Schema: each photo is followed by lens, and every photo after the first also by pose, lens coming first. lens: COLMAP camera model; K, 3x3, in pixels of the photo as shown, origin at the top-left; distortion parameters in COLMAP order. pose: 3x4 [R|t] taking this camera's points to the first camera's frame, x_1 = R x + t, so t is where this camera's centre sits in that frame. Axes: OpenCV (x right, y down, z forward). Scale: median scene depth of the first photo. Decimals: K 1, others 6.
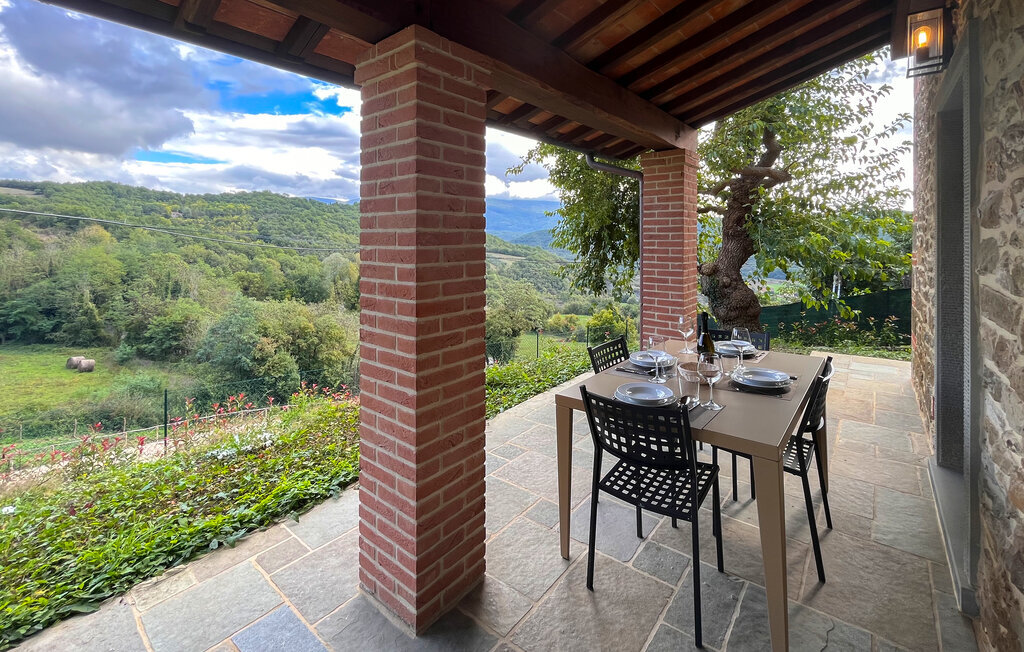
lens RADIAL K [[439.9, 0, 514.9], [0, 439.9, 309.2], [0, 0, 1]] dist [-0.000780, -0.000007]
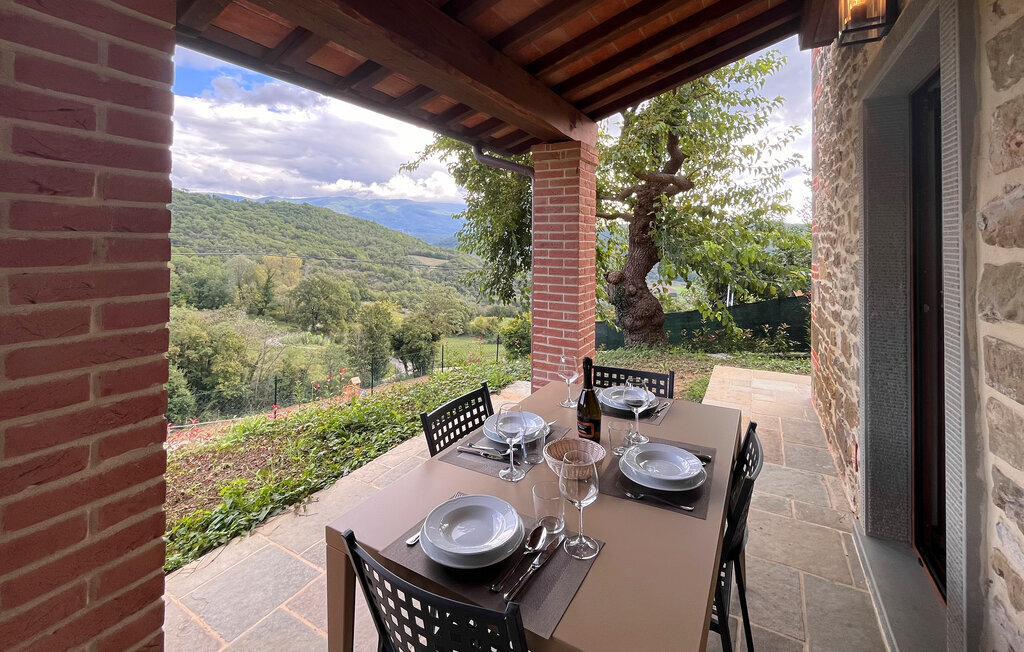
lens RADIAL K [[426.2, 0, 508.0], [0, 426.2, 319.8], [0, 0, 1]] dist [-0.000905, -0.000161]
pose [[0.987895, -0.013155, 0.154565, 0.061606], [0.009806, 0.999701, 0.022411, -0.021240], [-0.154814, -0.020624, 0.987728, 0.107128]]
